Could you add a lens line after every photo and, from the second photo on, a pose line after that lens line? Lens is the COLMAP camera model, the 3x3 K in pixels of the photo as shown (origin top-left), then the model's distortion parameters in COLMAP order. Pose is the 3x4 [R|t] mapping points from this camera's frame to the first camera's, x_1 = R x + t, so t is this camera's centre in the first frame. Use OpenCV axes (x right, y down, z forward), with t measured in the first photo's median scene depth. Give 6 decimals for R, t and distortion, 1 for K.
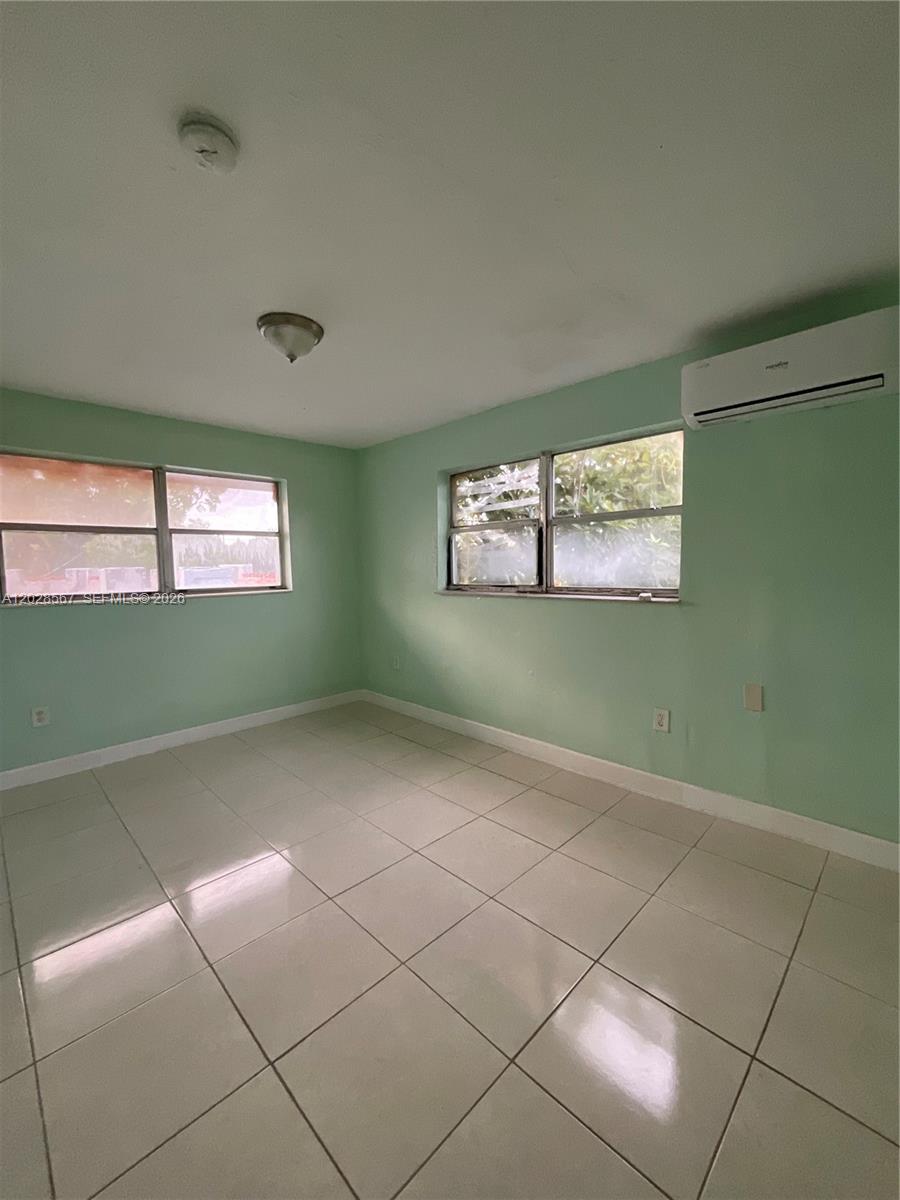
lens RADIAL K [[492.7, 0, 449.6], [0, 492.7, 601.5], [0, 0, 1]] dist [0.000263, -0.000428]
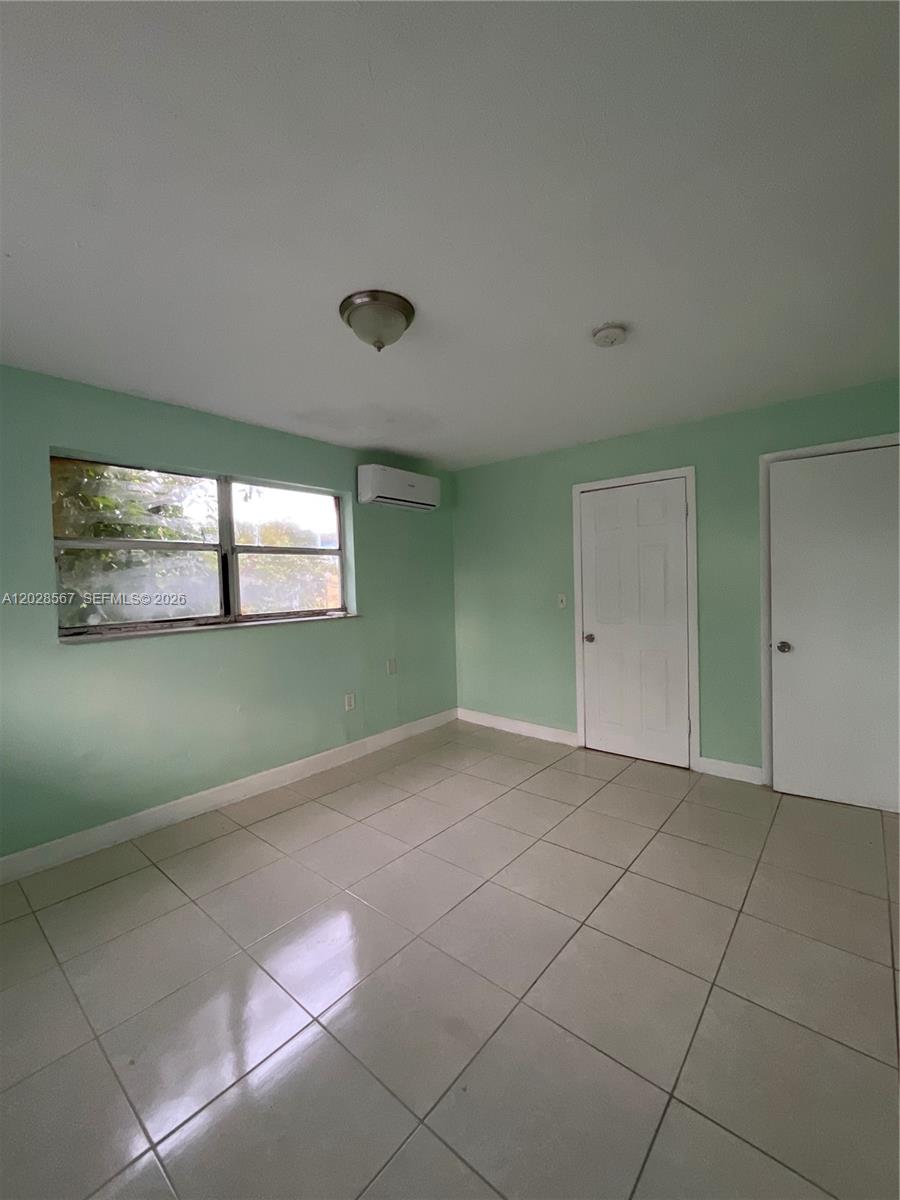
lens RADIAL K [[492.7, 0, 451.6], [0, 492.7, 596.3], [0, 0, 1]] dist [0.000263, -0.000428]
pose [[-0.085787, -0.018533, 0.996141, -0.797355], [0.091434, 0.995461, 0.026394, -0.054638], [-0.992109, 0.093345, -0.083703, 0.657155]]
